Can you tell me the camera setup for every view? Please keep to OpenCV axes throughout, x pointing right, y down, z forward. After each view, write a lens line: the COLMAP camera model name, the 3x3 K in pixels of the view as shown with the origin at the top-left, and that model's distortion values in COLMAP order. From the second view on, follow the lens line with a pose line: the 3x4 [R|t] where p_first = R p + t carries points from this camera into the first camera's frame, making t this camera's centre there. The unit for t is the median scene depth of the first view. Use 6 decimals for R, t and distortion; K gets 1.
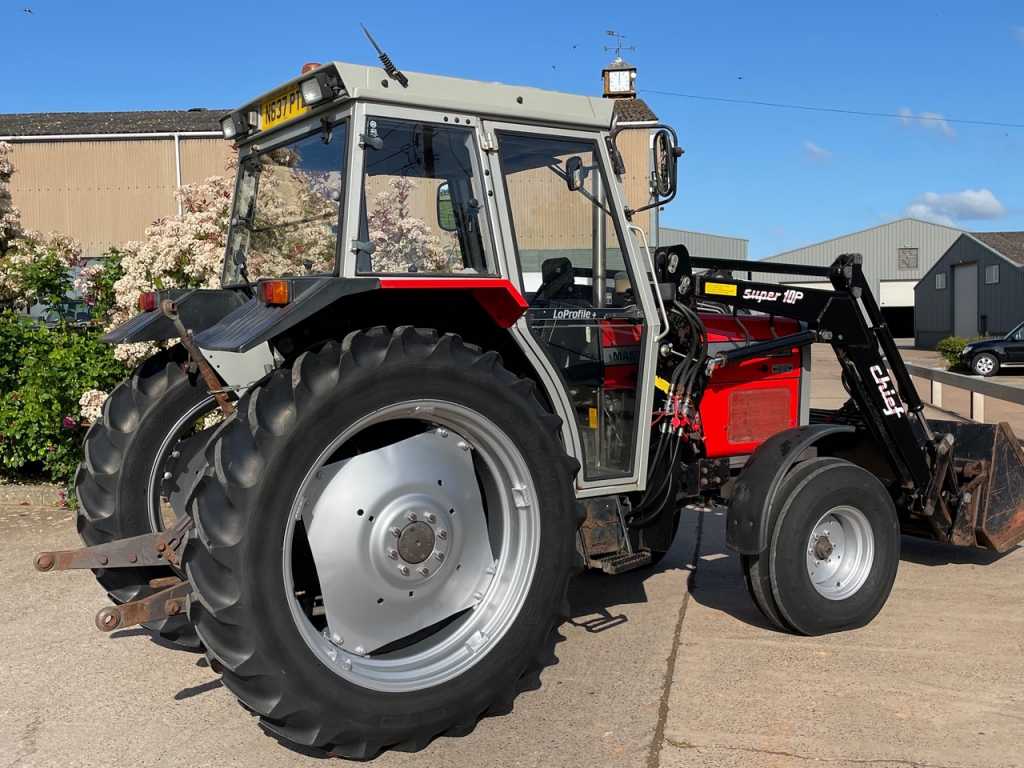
lens RADIAL K [[1062.7, 0, 518.1], [0, 1062.7, 374.1], [0, 0, 1]] dist [0.123149, -0.234313]
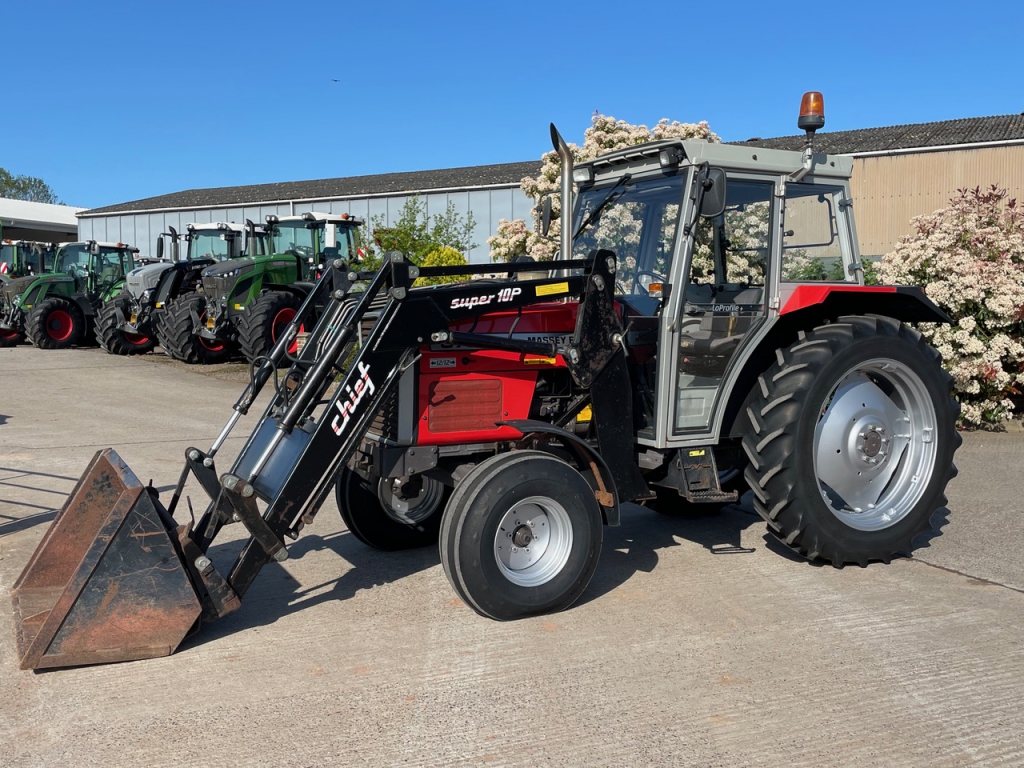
lens RADIAL K [[998.1, 0, 511.4], [0, 998.1, 371.0], [0, 0, 1]] dist [0.095138, -0.132476]
pose [[0.904751, 0.033471, -0.424624, -0.358156], [-0.032427, 0.999427, 0.009688, 0.088538], [0.424705, 0.005004, 0.905318, -0.954571]]
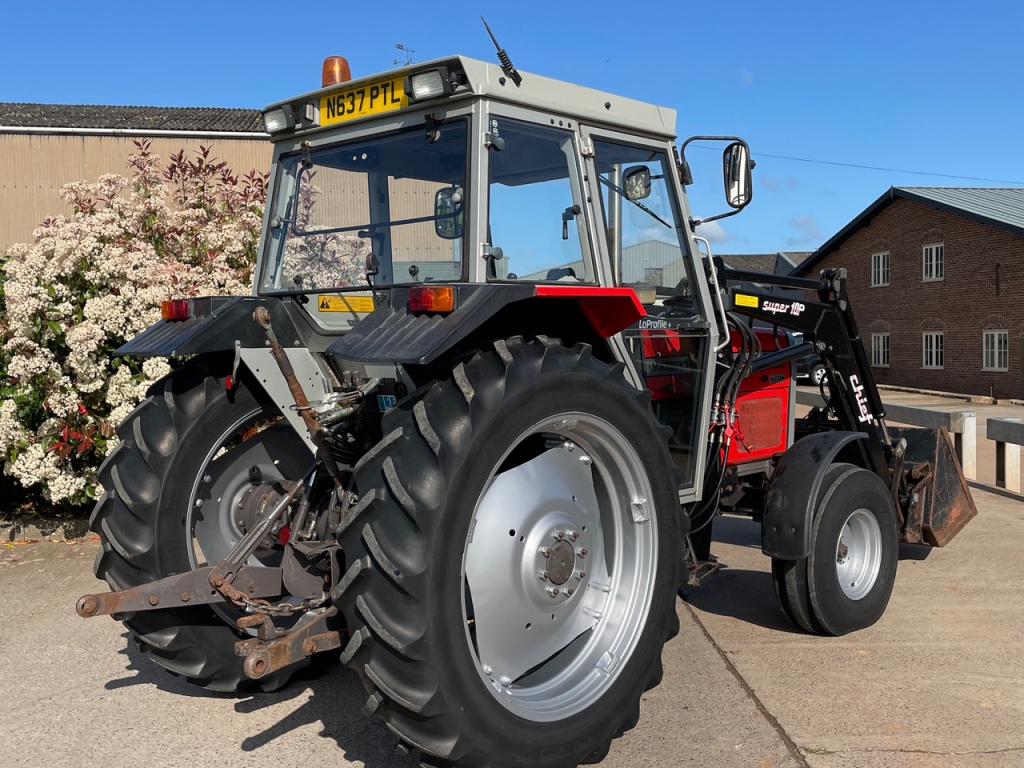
lens RADIAL K [[1062.7, 0, 518.1], [0, 1062.7, 374.1], [0, 0, 1]] dist [0.123149, -0.234313]
pose [[0.972811, -0.008036, 0.231461, -0.264276], [0.011282, 0.999856, -0.012705, 0.001015], [-0.231326, 0.014971, 0.972761, 0.059397]]
